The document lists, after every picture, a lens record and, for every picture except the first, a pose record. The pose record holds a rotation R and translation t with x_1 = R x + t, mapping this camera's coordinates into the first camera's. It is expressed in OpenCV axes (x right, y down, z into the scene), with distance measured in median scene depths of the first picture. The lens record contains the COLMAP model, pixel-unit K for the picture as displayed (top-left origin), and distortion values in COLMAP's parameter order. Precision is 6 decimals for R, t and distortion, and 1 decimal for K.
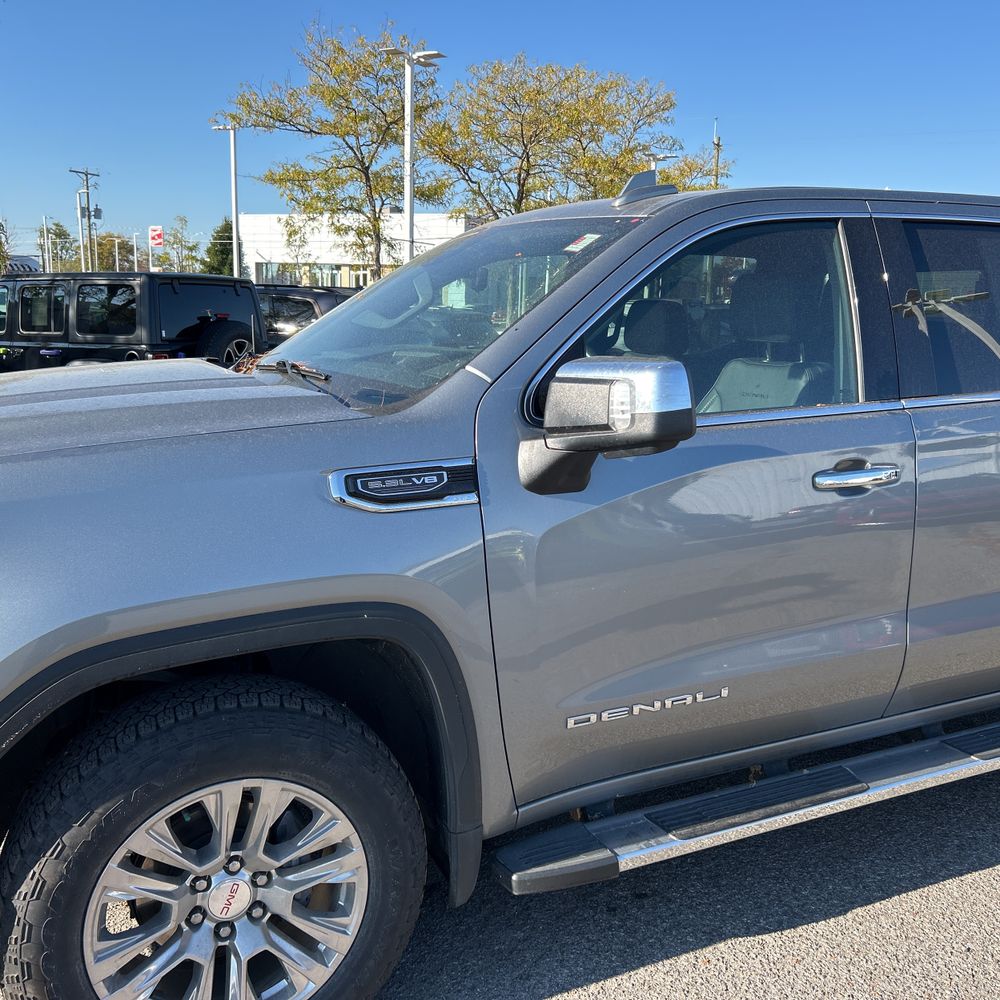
lens RADIAL K [[1004.0, 0, 498.8], [0, 1004.0, 503.5], [0, 0, 1]] dist [0.024298, 0.000000]
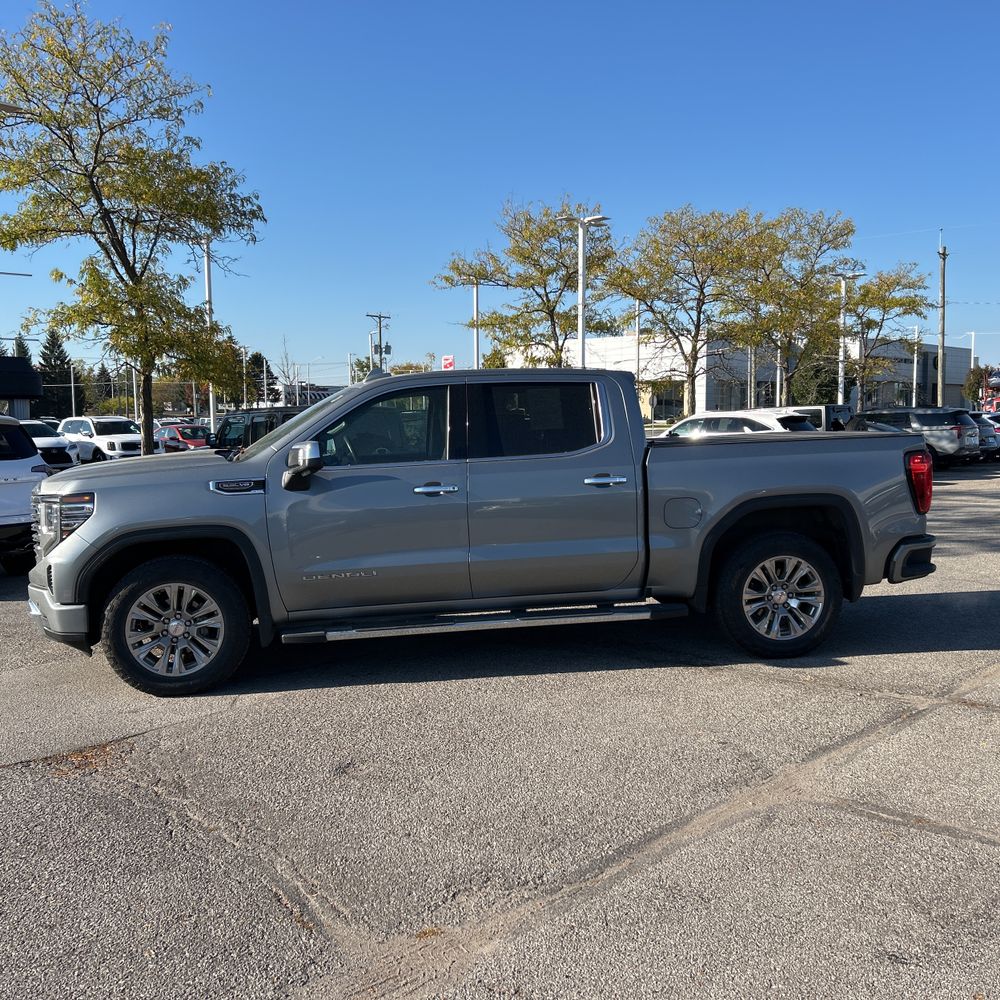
lens RADIAL K [[1004.0, 0, 502.8], [0, 1004.0, 505.8], [0, 0, 1]] dist [0.024298, 0.000000]
pose [[0.962595, -0.008560, -0.270809, 1.370835], [-0.020998, 0.994138, -0.106062, 0.315668], [0.270130, 0.107781, 0.956772, -1.499120]]
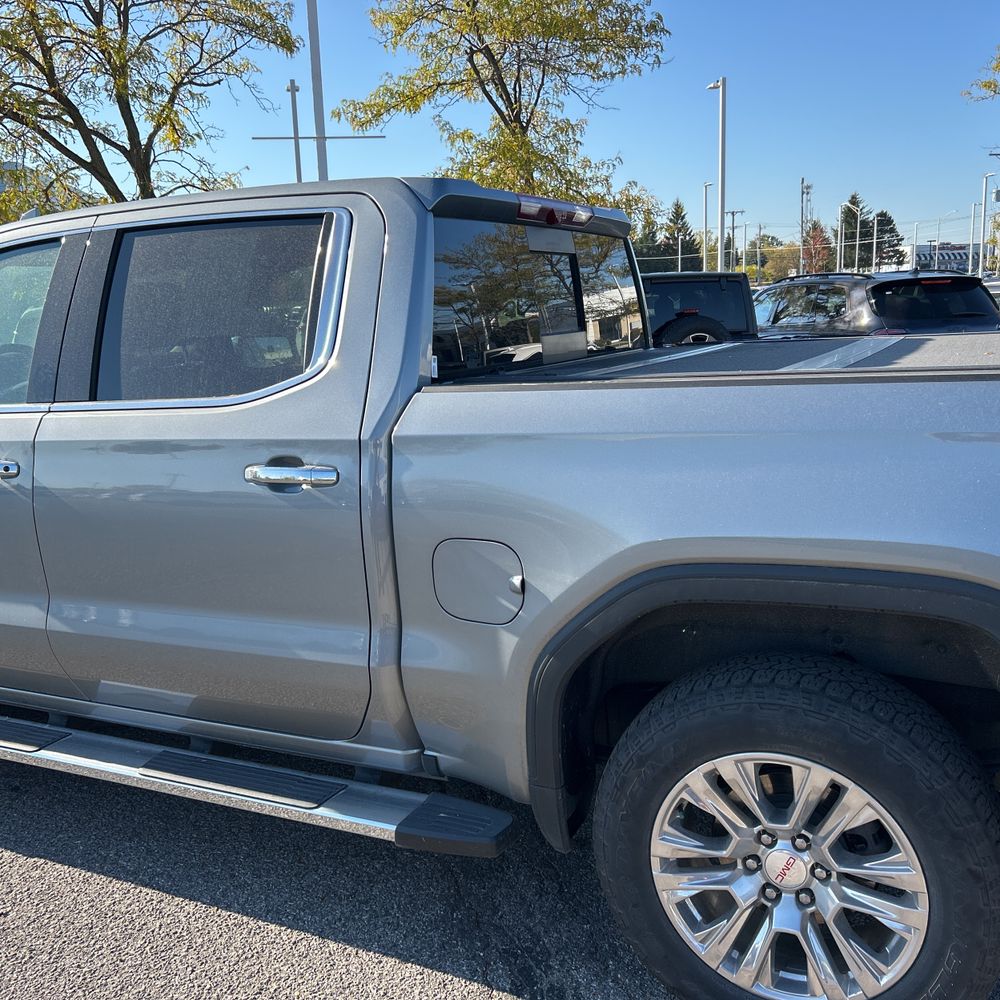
lens RADIAL K [[1004.0, 0, 523.4], [0, 1004.0, 501.3], [0, 0, 1]] dist [0.024298, 0.000000]
pose [[0.651877, 0.105514, -0.750948, 1.876700], [-0.098326, 0.993674, 0.054265, -0.129163], [0.751923, 0.038464, 0.658128, 0.830615]]
